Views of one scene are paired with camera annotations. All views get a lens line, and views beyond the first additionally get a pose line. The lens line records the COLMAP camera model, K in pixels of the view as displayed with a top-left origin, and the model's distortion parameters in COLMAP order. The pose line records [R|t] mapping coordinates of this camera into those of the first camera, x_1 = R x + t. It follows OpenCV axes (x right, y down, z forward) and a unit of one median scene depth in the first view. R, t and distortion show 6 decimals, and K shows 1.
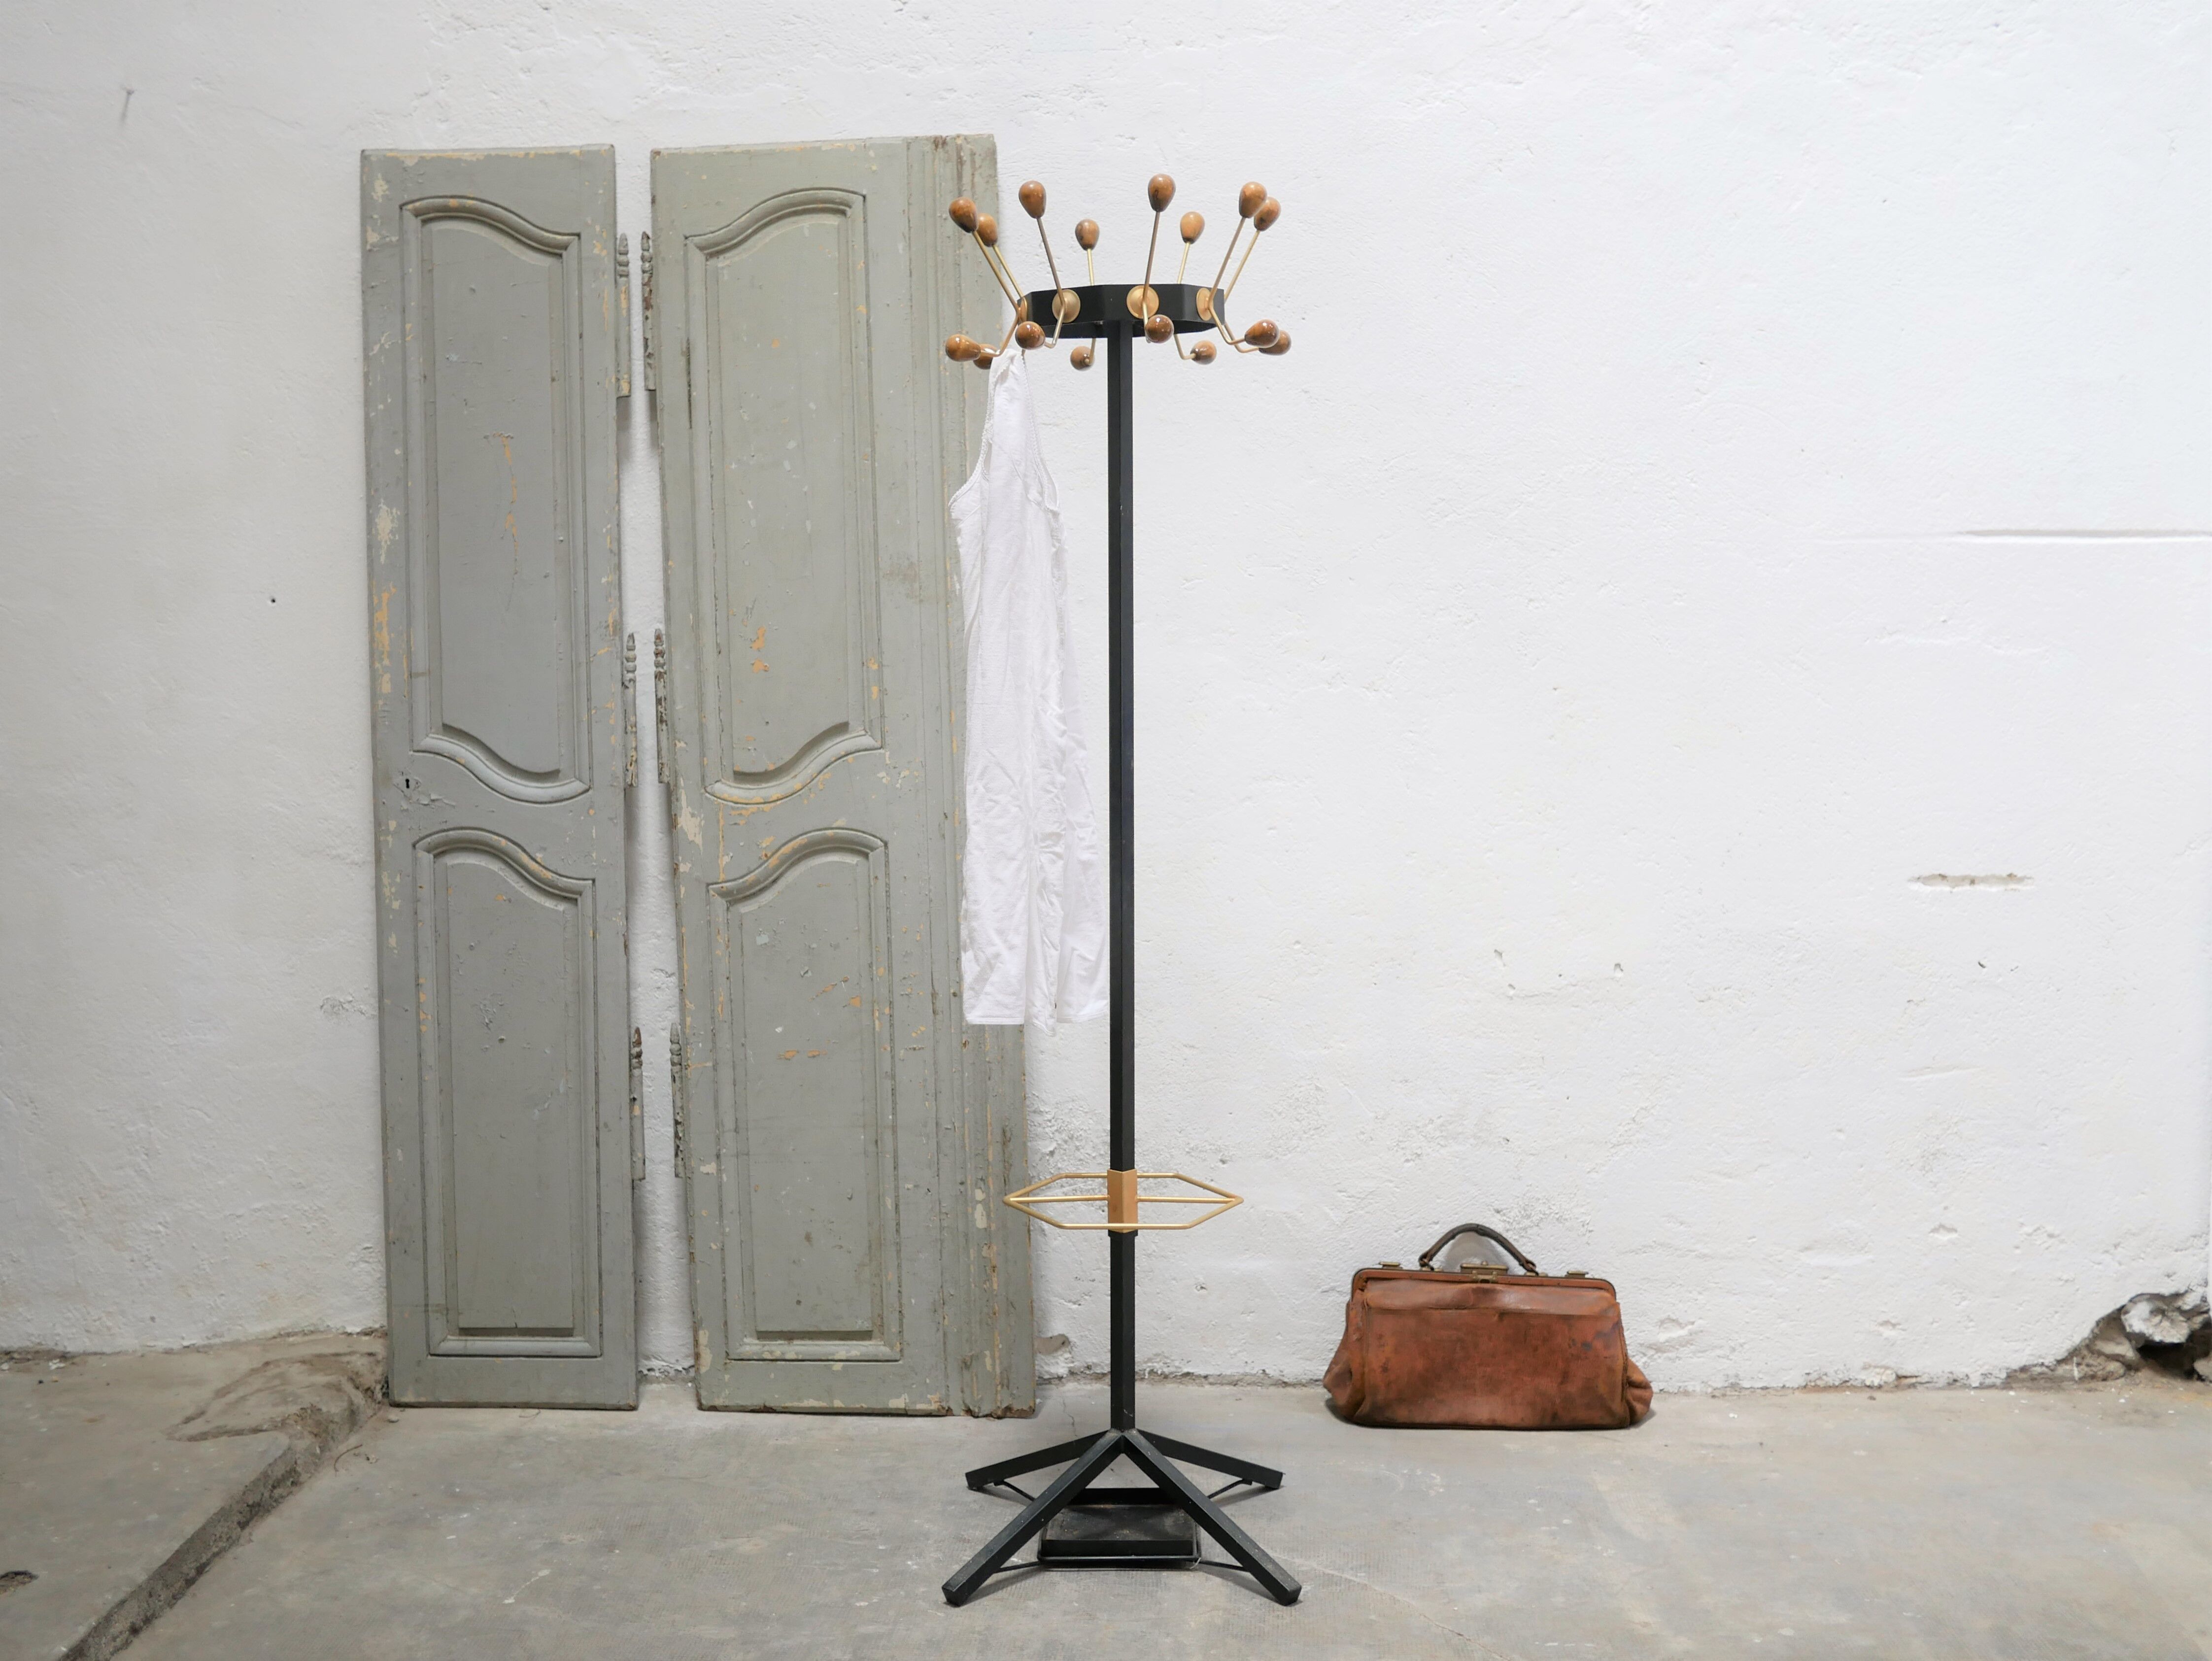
lens RADIAL K [[2567.0, 0, 1106.0], [0, 2567.0, 830.5], [0, 0, 1]] dist [-0.036199, 0.037289]
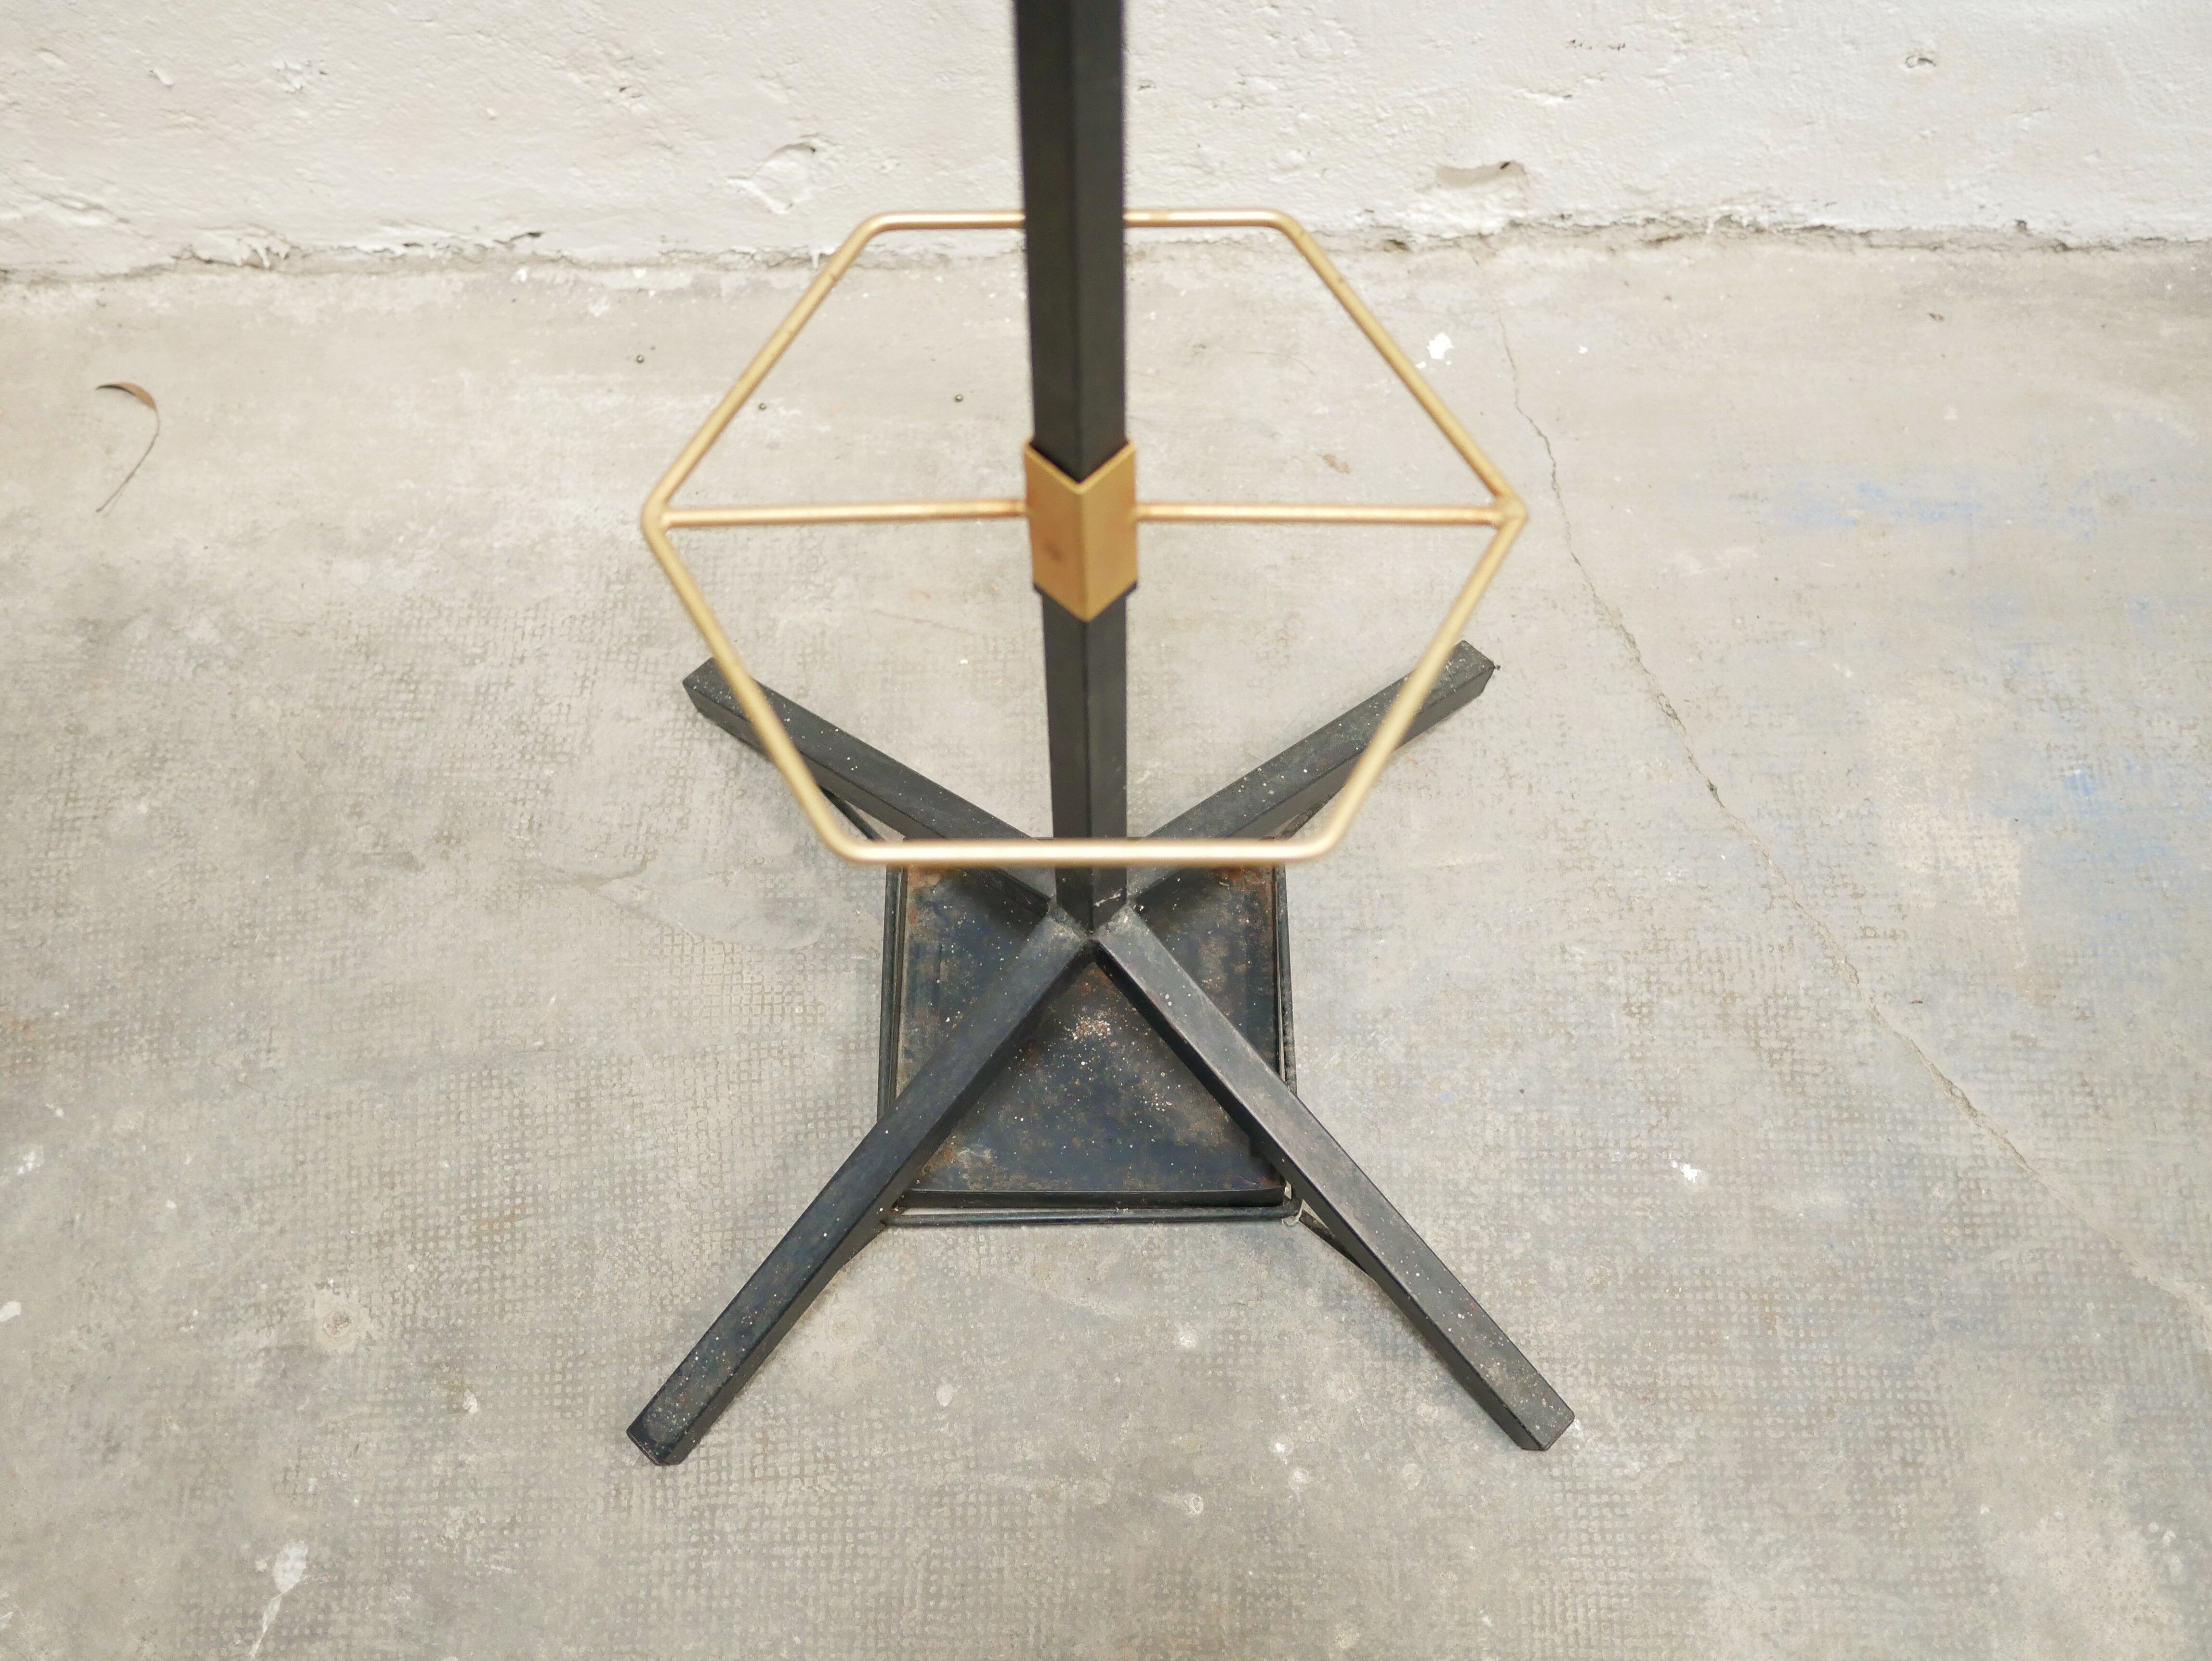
lens RADIAL K [[2511.5, 0, 1106.0], [0, 2511.5, 830.5], [0, 0, 1]] dist [-0.019586, 0.019590]
pose [[0.998835, -0.042980, 0.021956, -0.088450], [0.005221, 0.548481, 0.836147, -0.054213], [-0.047980, -0.835058, 0.548066, 0.733491]]
